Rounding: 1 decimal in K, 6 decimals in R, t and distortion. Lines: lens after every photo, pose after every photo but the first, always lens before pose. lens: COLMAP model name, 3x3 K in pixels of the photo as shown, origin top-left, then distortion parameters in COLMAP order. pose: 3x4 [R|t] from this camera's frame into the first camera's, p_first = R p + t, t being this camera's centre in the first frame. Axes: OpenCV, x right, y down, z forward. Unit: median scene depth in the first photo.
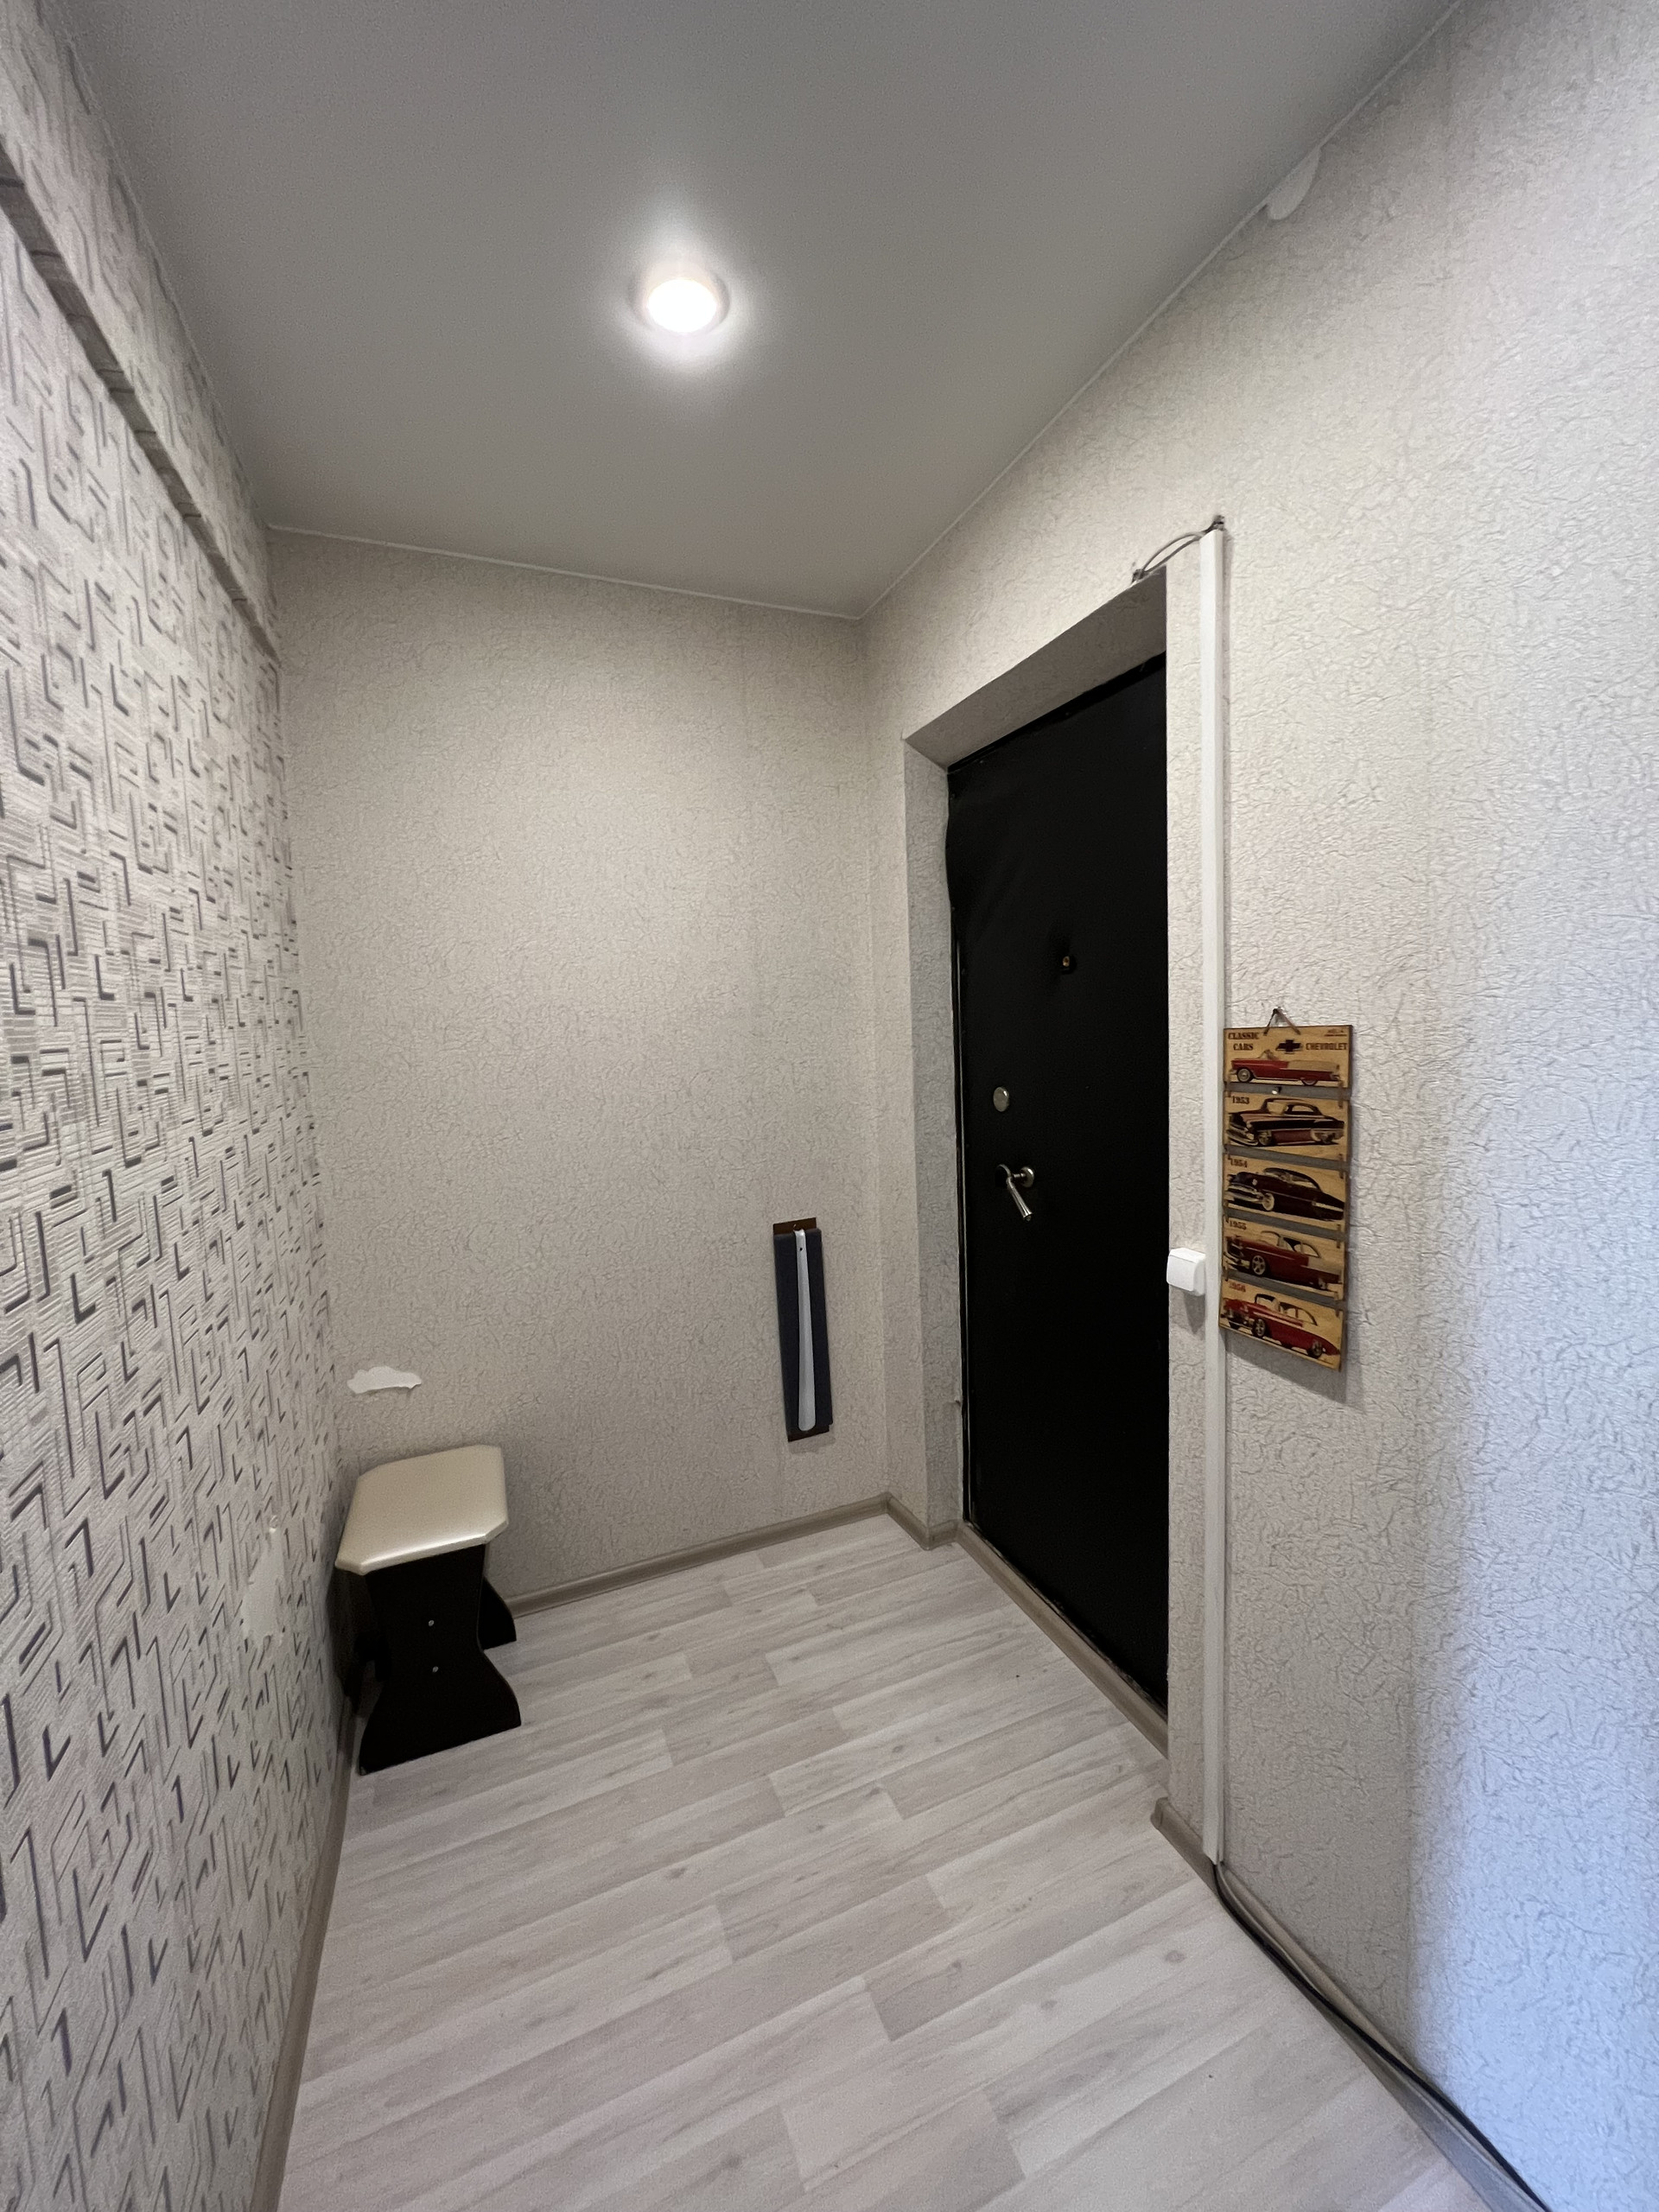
lens RADIAL K [[881.3, 0, 833.3], [0, 881.3, 1103.2], [0, 0, 1]] dist [0.000543, -0.000046]
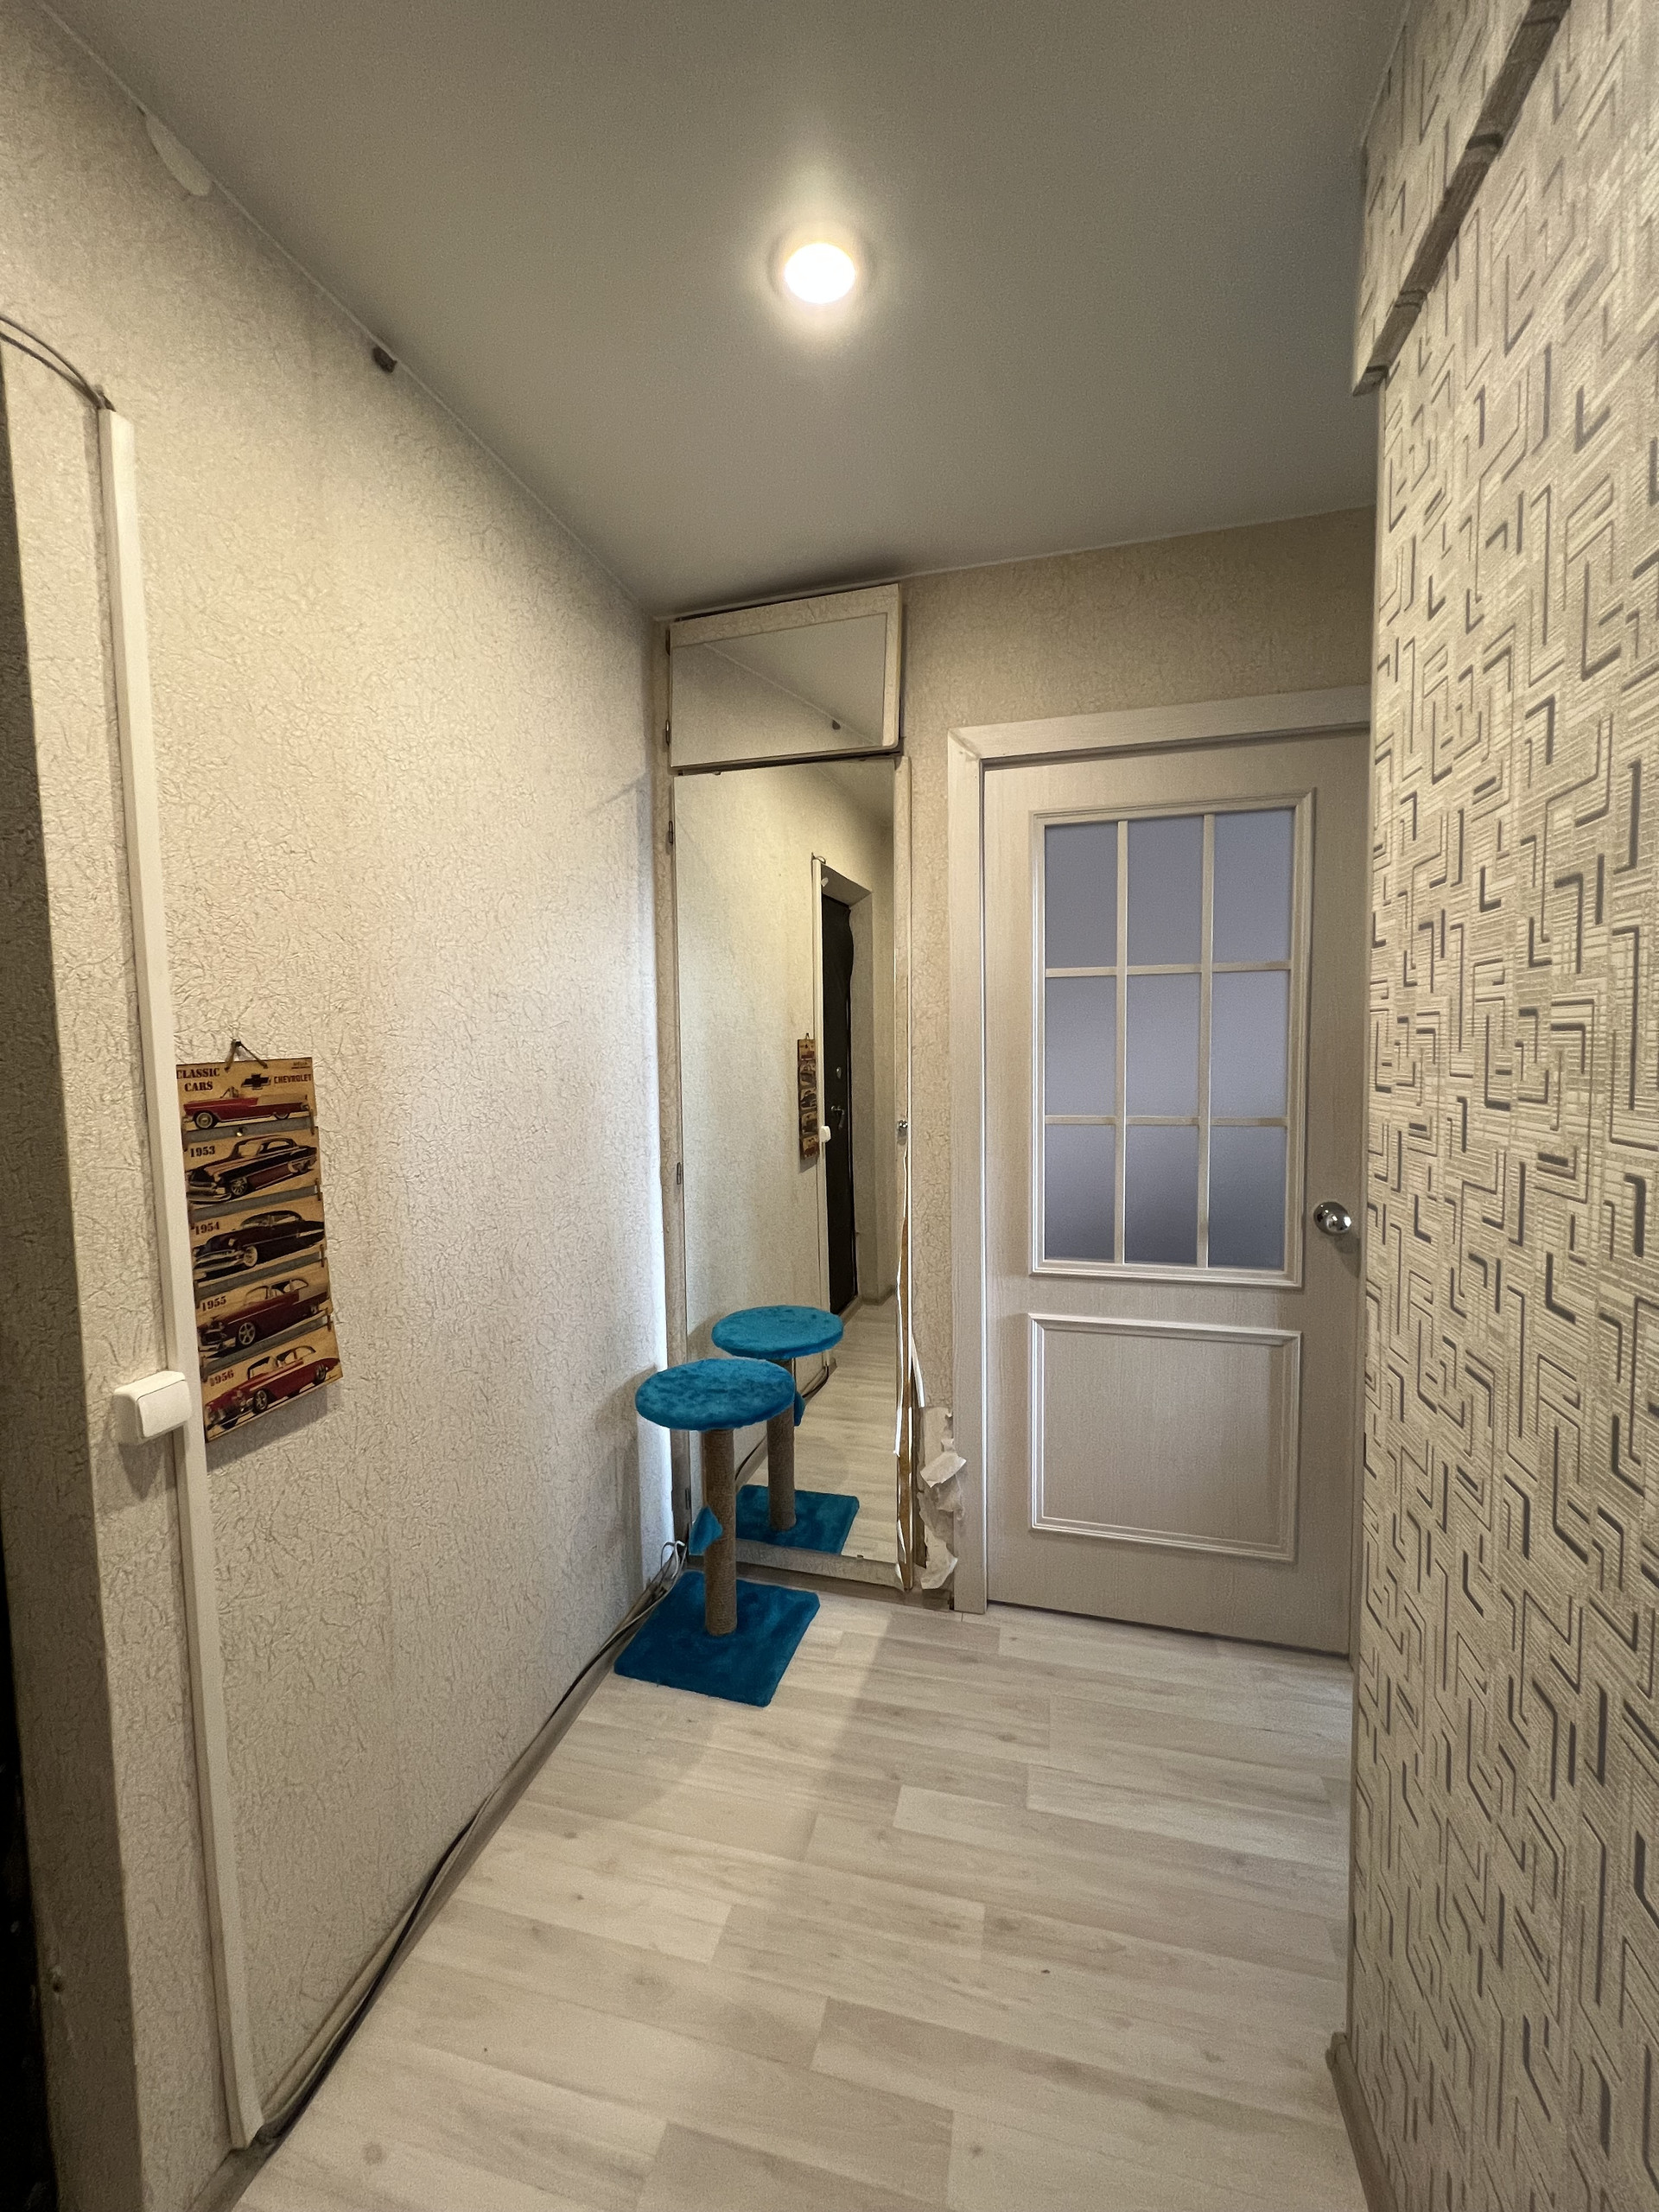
lens RADIAL K [[881.3, 0, 833.3], [0, 881.3, 1103.2], [0, 0, 1]] dist [0.000543, -0.000046]
pose [[-0.797402, 0.007263, 0.603405, -0.535835], [0.105979, 0.986072, 0.128183, -0.096657], [-0.594069, 0.166162, -0.787065, 1.374488]]
